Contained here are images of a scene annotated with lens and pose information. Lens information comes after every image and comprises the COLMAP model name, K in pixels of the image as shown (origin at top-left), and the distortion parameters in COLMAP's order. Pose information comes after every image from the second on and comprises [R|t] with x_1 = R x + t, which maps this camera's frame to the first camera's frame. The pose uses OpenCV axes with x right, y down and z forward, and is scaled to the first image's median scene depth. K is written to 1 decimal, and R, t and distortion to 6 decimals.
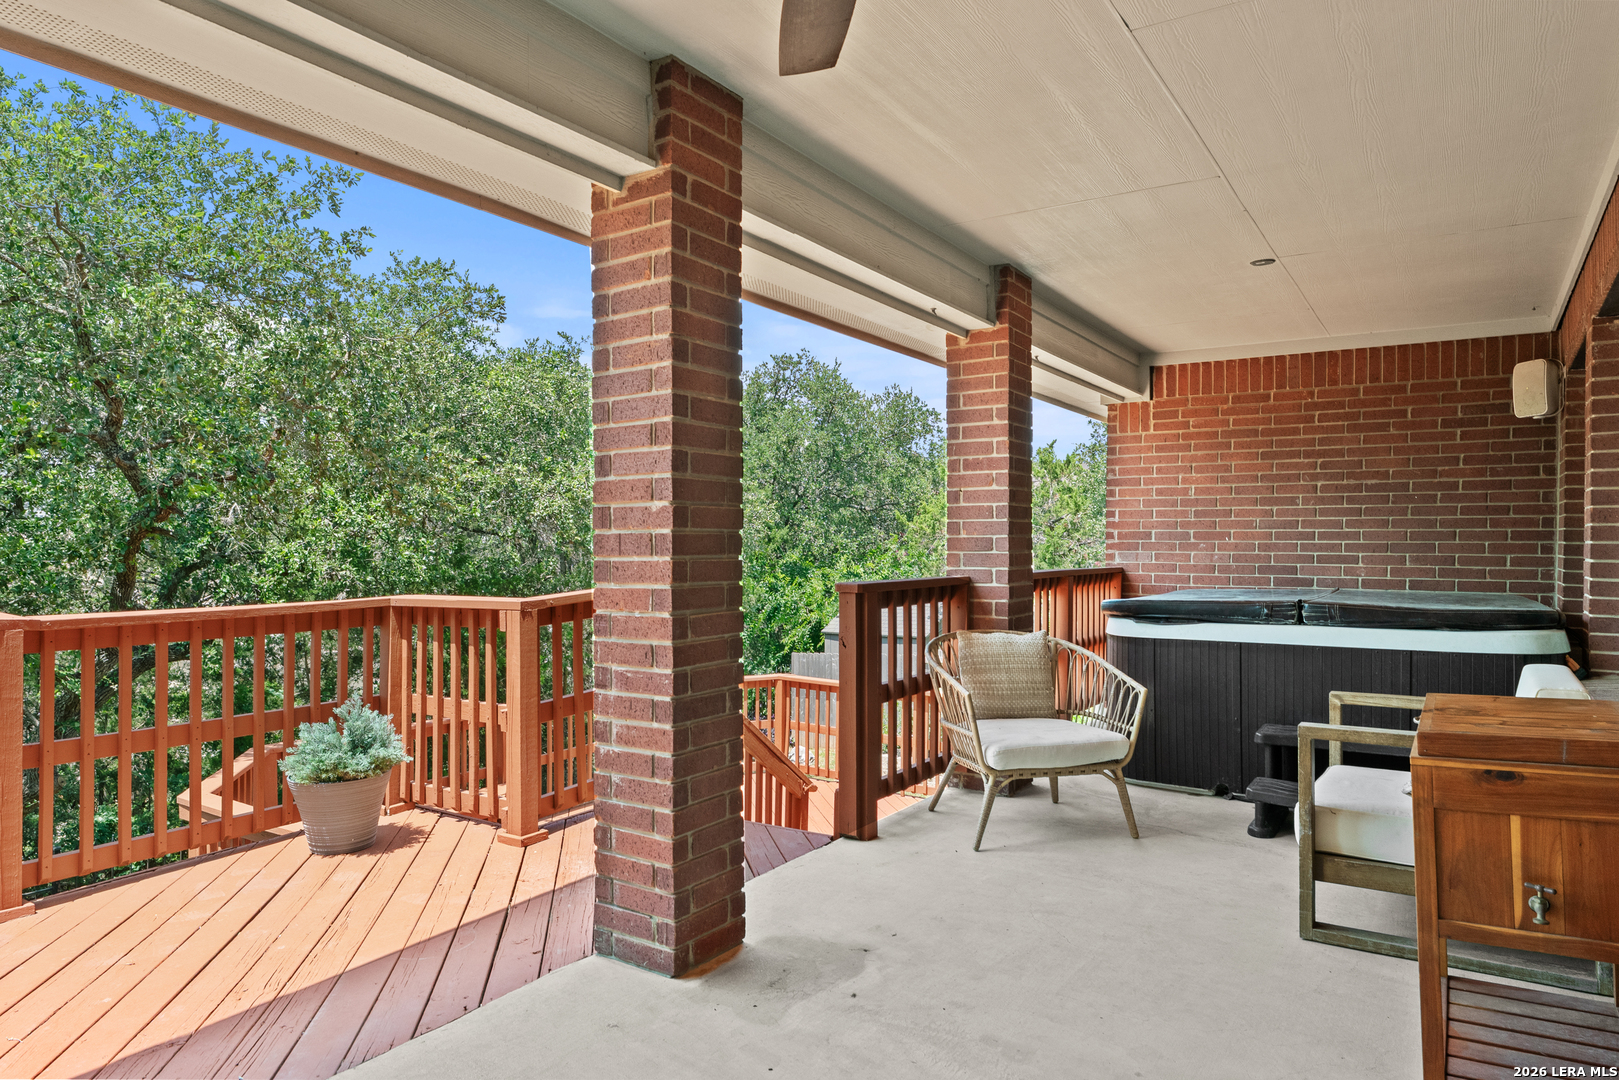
lens RADIAL K [[1008.9, 0, 804.0], [0, 1008.9, 542.5], [0, 0, 1]] dist [-0.000444, 0.001062]
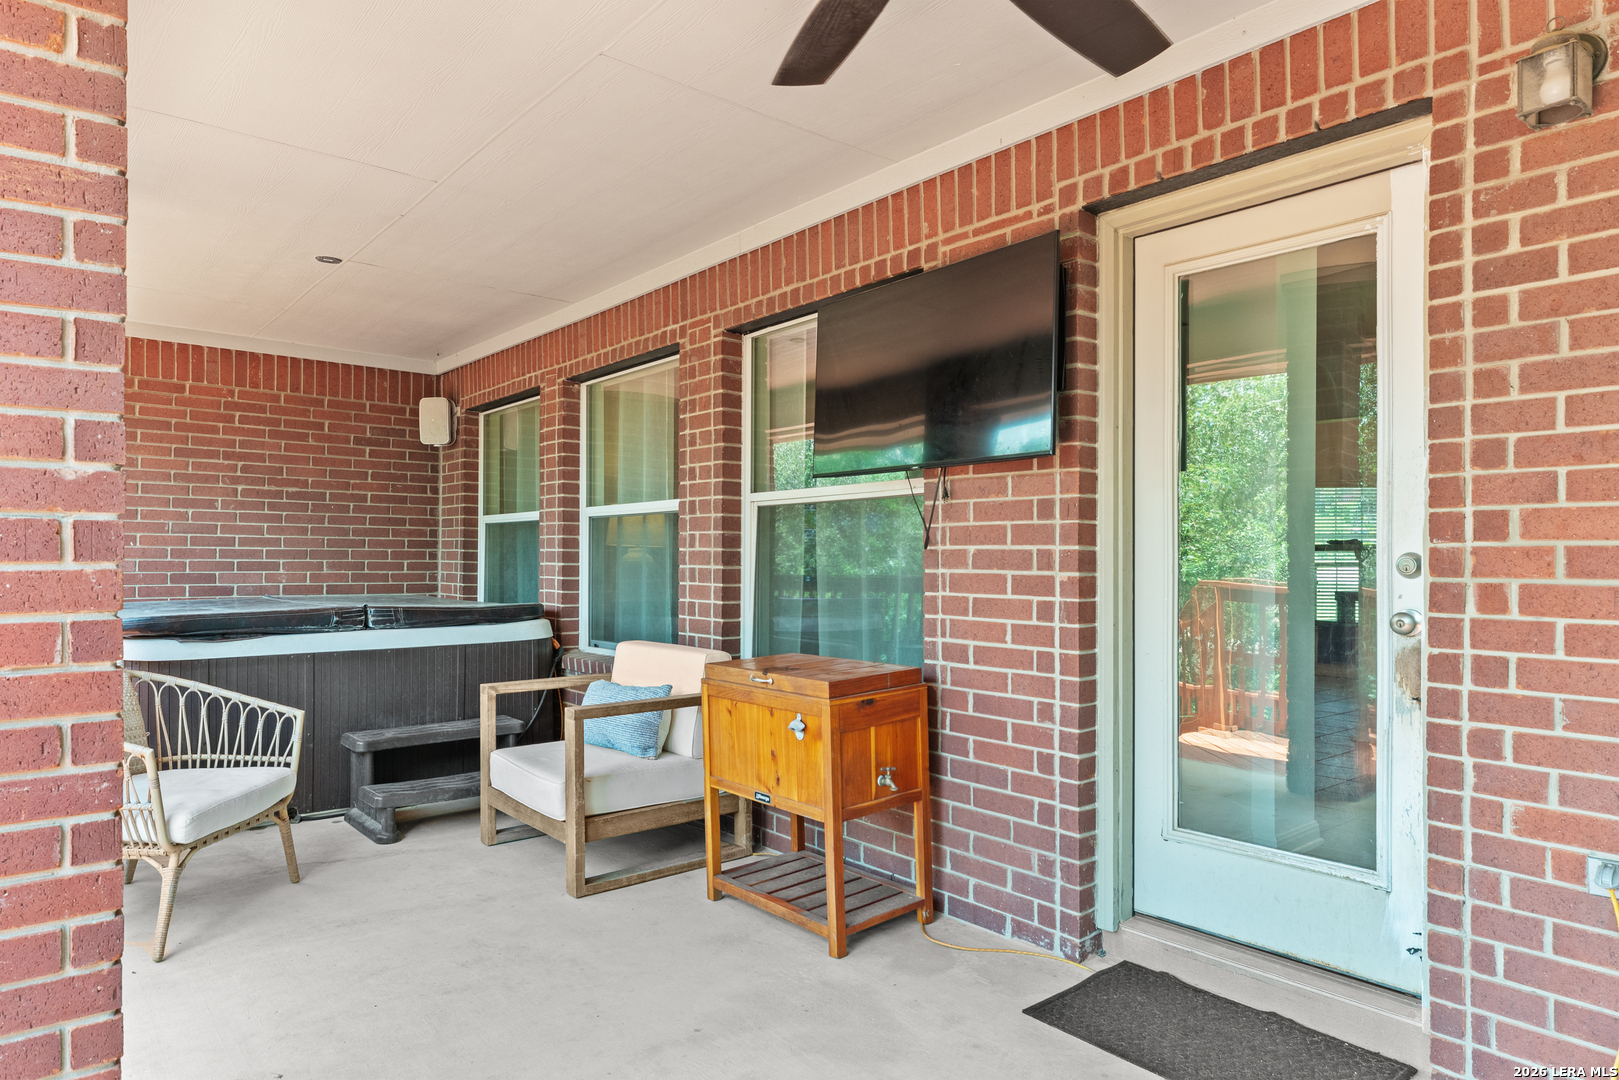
lens RADIAL K [[1008.9, 0, 804.2], [0, 1008.9, 539.6], [0, 0, 1]] dist [-0.000444, 0.001062]
pose [[0.284276, 0.016842, 0.958595, -0.274595], [-0.005799, 0.999858, -0.015847, 0.003594], [-0.958725, -0.001053, 0.284333, 0.226505]]
